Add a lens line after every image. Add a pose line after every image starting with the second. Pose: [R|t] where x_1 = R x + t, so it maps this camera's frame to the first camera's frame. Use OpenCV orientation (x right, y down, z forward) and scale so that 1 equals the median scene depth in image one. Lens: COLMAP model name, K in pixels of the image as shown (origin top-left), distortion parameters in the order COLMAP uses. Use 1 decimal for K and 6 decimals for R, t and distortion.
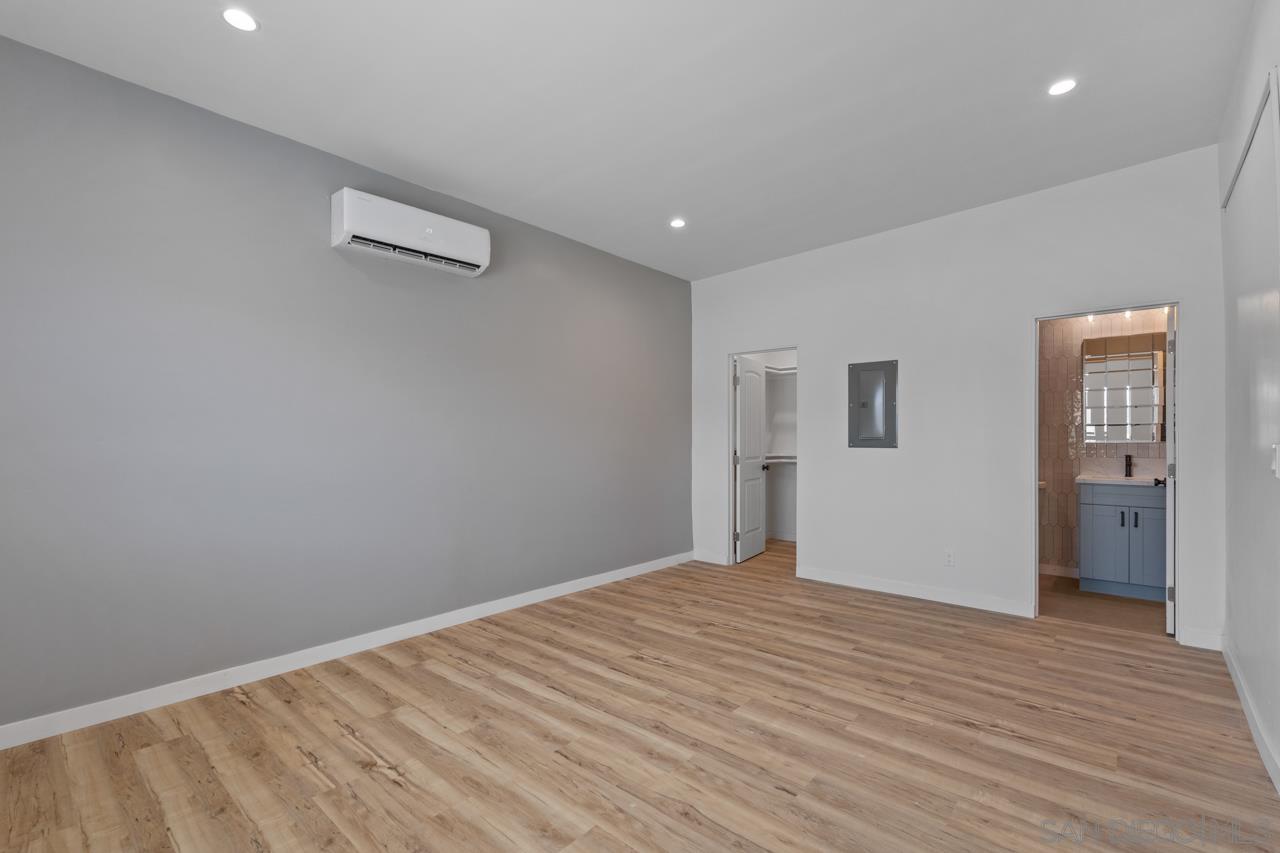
lens RADIAL K [[562.1, 0, 651.4], [0, 562.1, 447.0], [0, 0, 1]] dist [-0.006100, 0.000841]
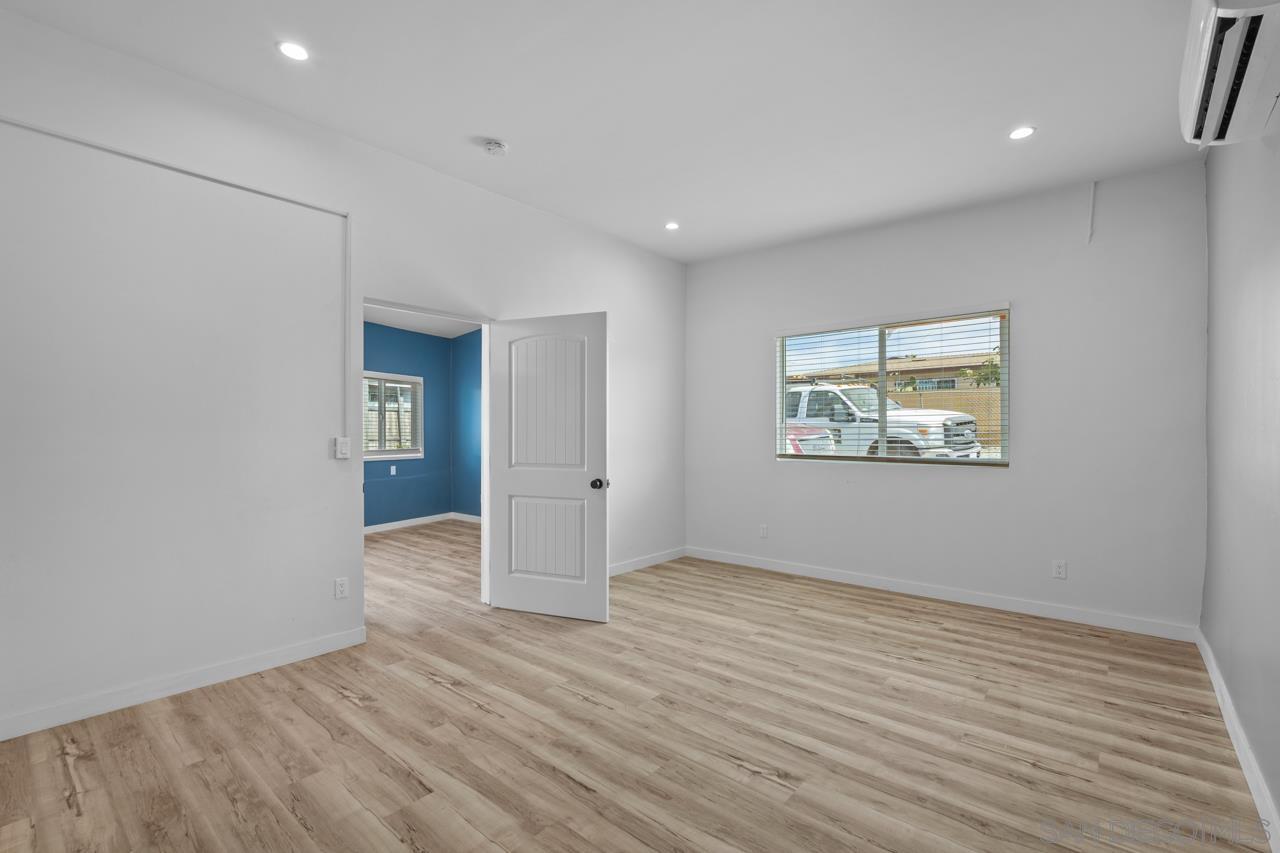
lens RADIAL K [[562.1, 0, 656.2], [0, 562.1, 438.6], [0, 0, 1]] dist [-0.006100, 0.000841]
pose [[-0.999846, 0.000558, -0.017540, 0.145423], [0.000112, 0.999676, 0.025437, -0.029684], [0.017549, 0.025431, -0.999523, 1.745118]]
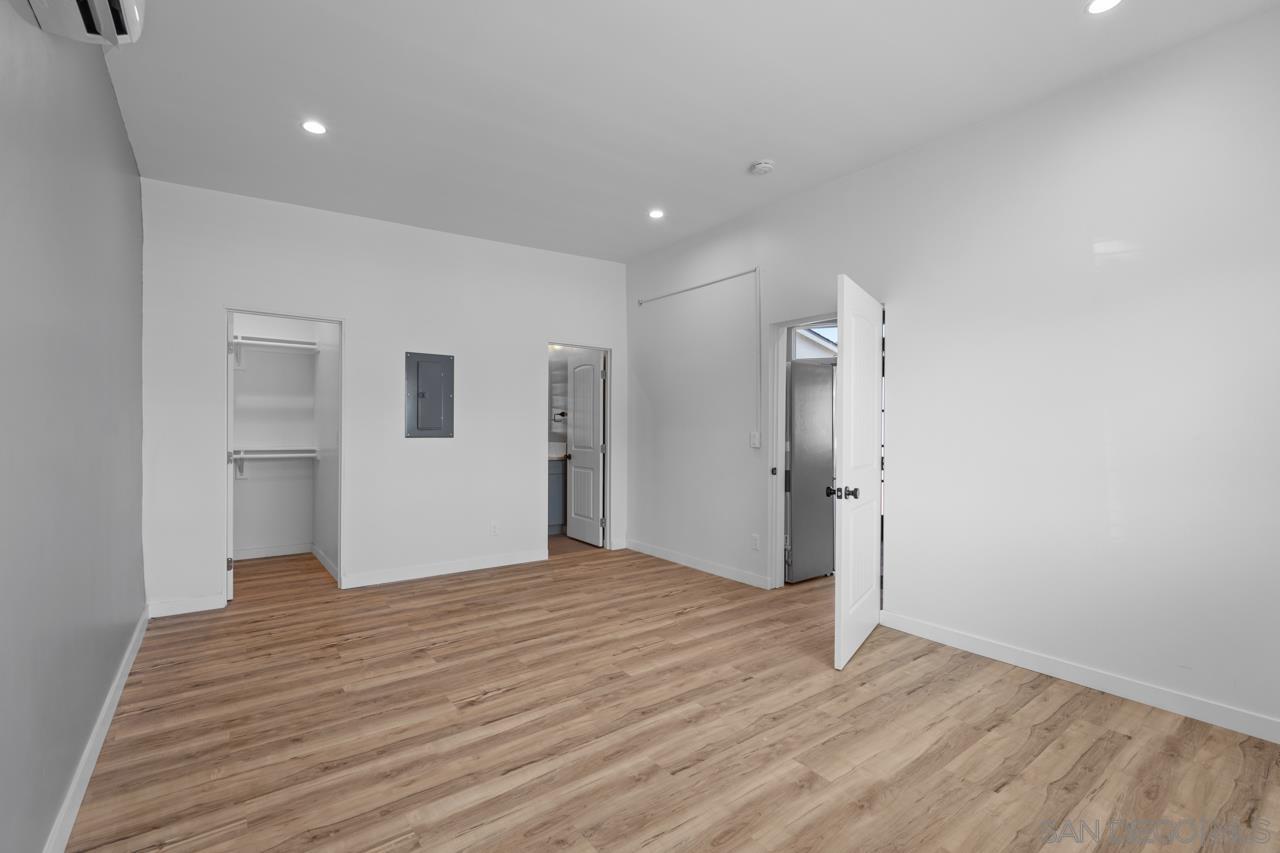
lens RADIAL K [[562.1, 0, 622.7], [0, 562.1, 428.4], [0, 0, 1]] dist [-0.006100, 0.000841]
pose [[0.228795, 0.003517, 0.973468, -0.801572], [0.009709, 0.999935, -0.005895, -0.008067], [-0.973426, 0.010800, 0.228746, 0.647270]]
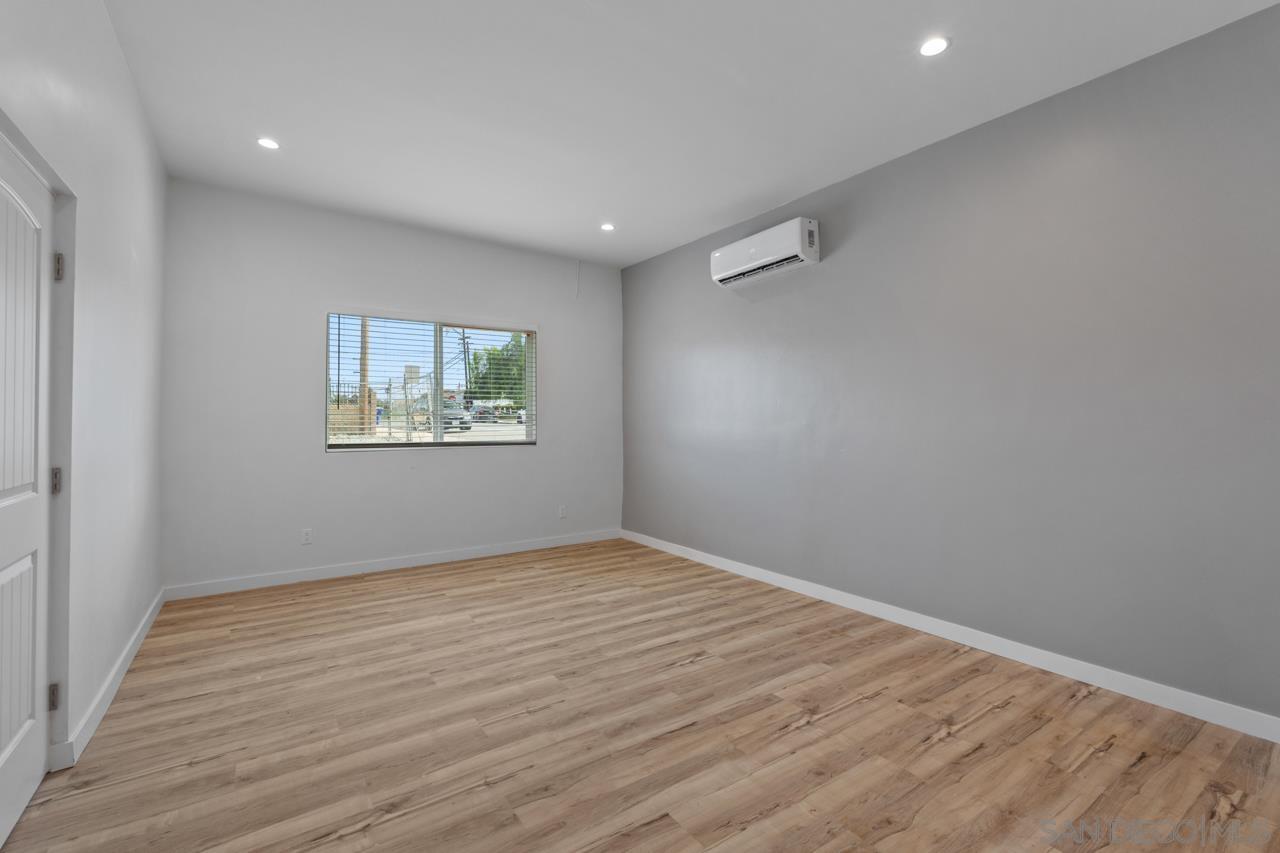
lens RADIAL K [[562.1, 0, 627.5], [0, 562.1, 419.6], [0, 0, 1]] dist [-0.006100, 0.000841]
pose [[-0.271957, -0.001266, -0.962309, 0.970975], [-0.011792, 0.999928, 0.002017, -0.016660], [0.962237, 0.011896, -0.271953, 1.215242]]
